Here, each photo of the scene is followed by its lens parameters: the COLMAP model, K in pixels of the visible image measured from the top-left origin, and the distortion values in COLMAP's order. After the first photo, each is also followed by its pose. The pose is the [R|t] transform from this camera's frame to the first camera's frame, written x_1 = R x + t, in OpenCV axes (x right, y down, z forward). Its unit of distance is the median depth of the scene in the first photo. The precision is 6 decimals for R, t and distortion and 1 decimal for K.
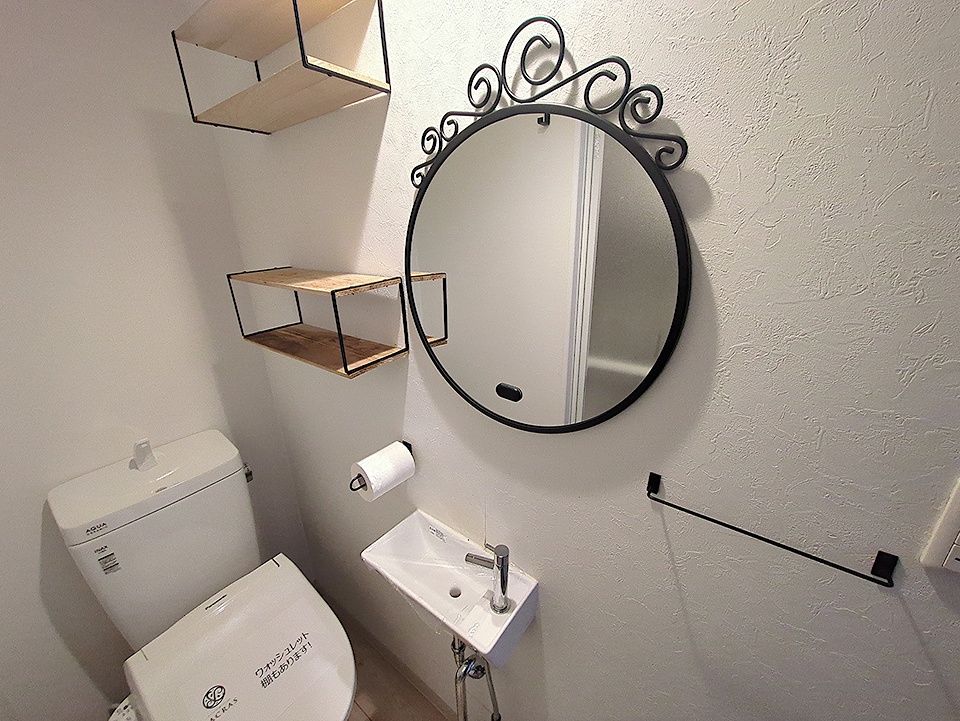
lens RADIAL K [[376.7, 0, 482.1], [0, 376.7, 359.6], [0, 0, 1]] dist [0.000941, 0.000226]
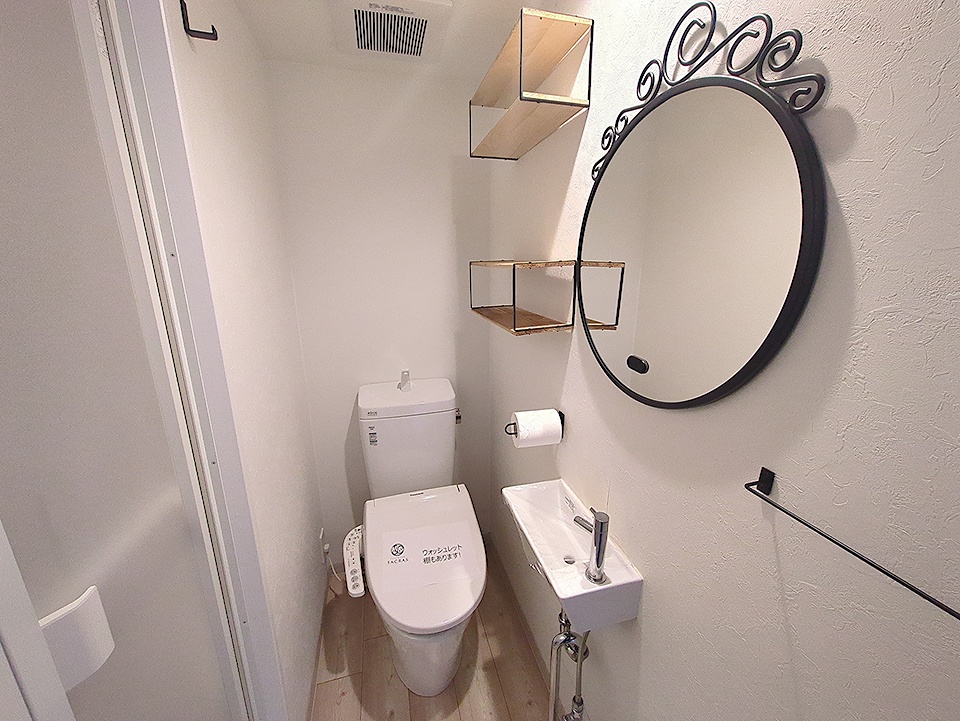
lens RADIAL K [[376.7, 0, 482.1], [0, 376.7, 359.6], [0, 0, 1]] dist [0.000941, 0.000226]
pose [[0.788453, 0.173201, -0.590206, 0.324251], [-0.217580, 0.976033, -0.004239, 0.162436], [0.575327, 0.131760, 0.807241, -0.074350]]
